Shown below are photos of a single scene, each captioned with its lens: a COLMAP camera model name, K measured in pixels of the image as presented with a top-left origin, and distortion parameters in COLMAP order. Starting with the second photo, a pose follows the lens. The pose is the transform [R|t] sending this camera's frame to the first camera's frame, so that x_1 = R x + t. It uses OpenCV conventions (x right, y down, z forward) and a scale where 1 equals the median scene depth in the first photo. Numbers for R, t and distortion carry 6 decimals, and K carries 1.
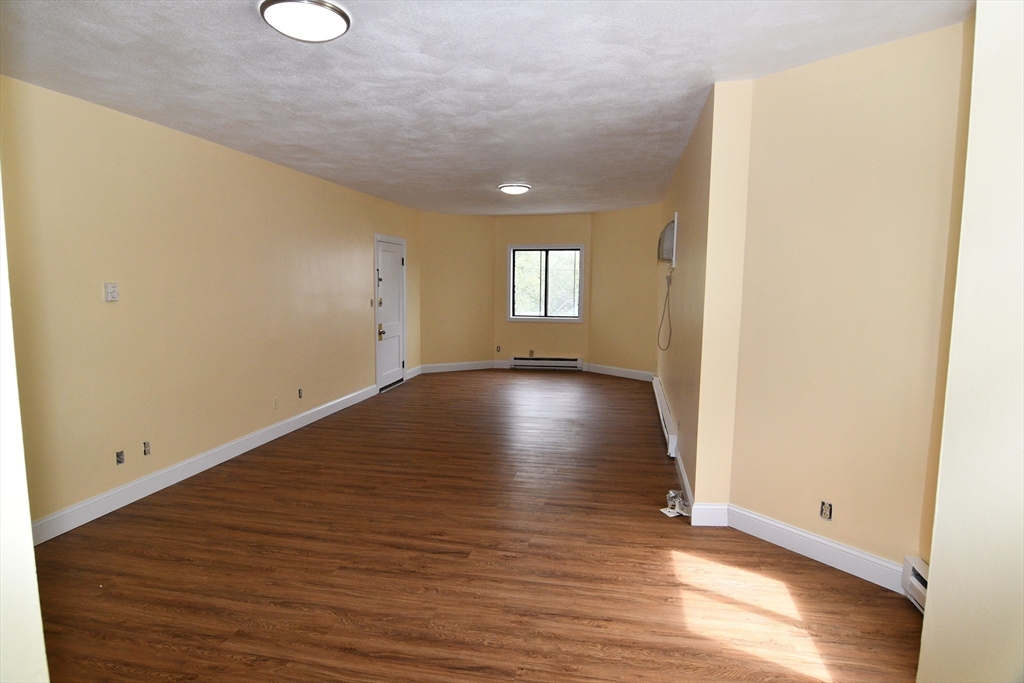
lens RADIAL K [[553.3, 0, 512.0], [0, 553.3, 341.5], [0, 0, 1]] dist [-0.002031, -0.014357]
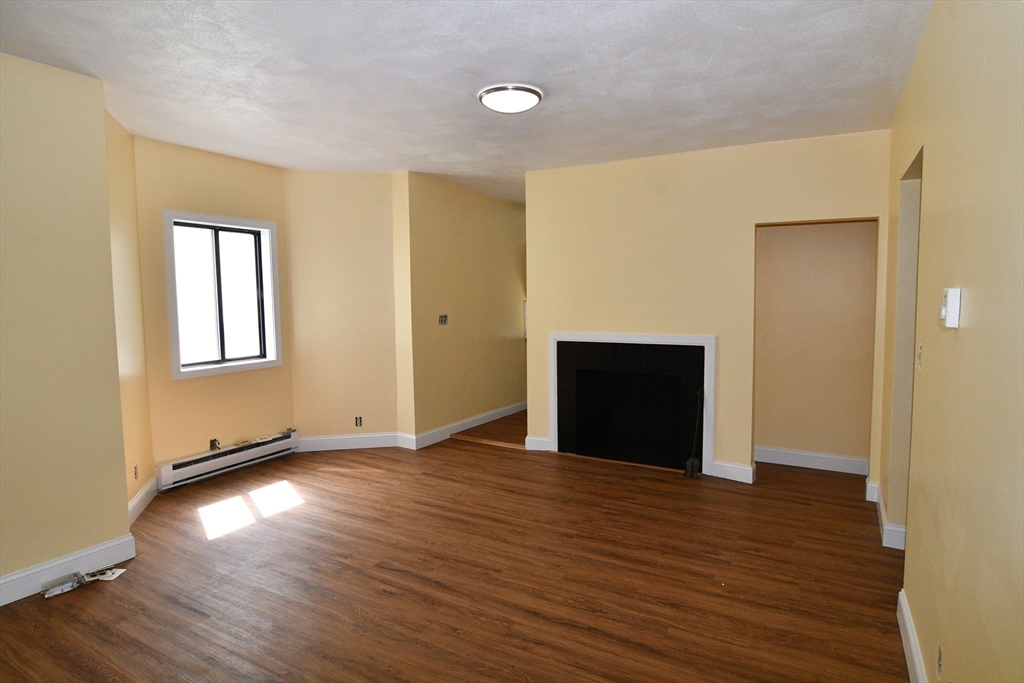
lens RADIAL K [[553.3, 0, 512.0], [0, 553.3, 341.5], [0, 0, 1]] dist [-0.002031, -0.014357]
pose [[-0.955216, -0.021559, 0.295124, -0.459133], [0.034023, 0.982727, 0.181907, -0.140017], [-0.293948, 0.183801, -0.937983, 1.378001]]
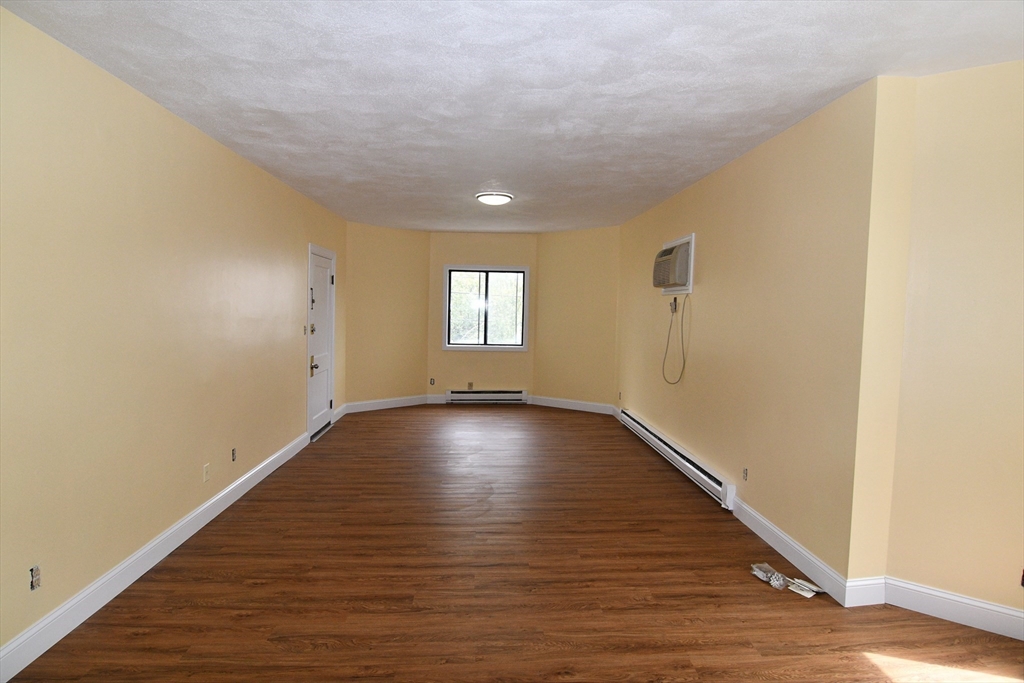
lens RADIAL K [[553.3, 0, 512.0], [0, 553.3, 341.5], [0, 0, 1]] dist [-0.002031, -0.014357]
pose [[0.965706, -0.002937, 0.259622, -0.309679], [0.014166, 0.999043, -0.041390, -0.028905], [-0.259252, 0.043648, 0.964823, 0.279728]]
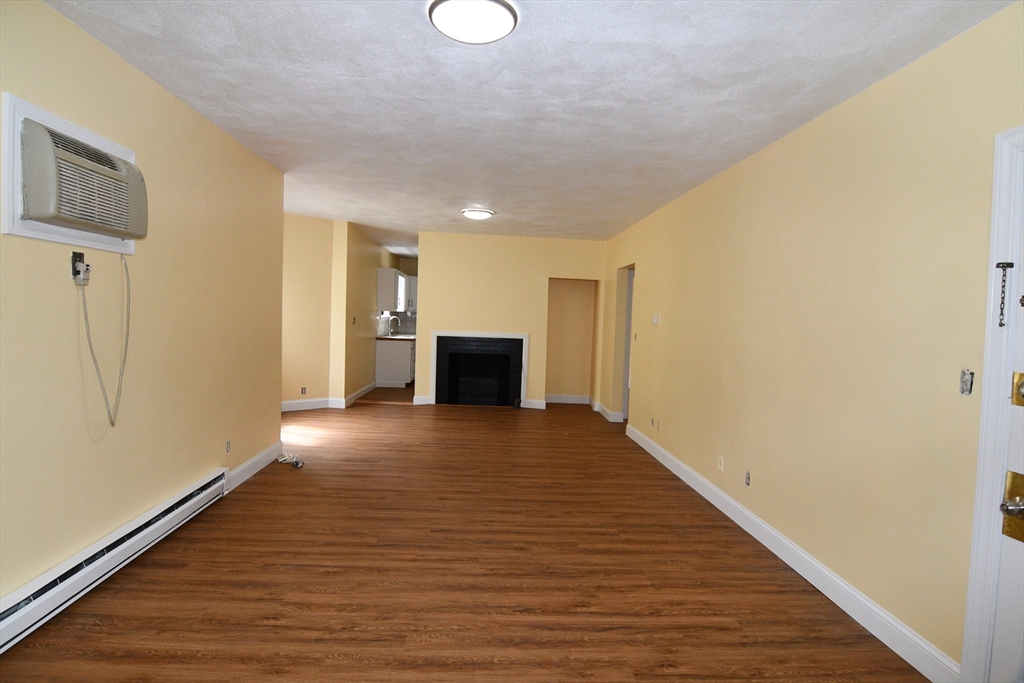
lens RADIAL K [[536.8, 0, 501.7], [0, 536.8, 323.1], [0, 0, 1]] dist [-0.000507, -0.012657]
pose [[-0.967241, -0.037821, -0.251028, 0.106458], [-0.068990, 0.990786, 0.116552, -0.209897], [0.244307, 0.130052, -0.960937, 2.180074]]
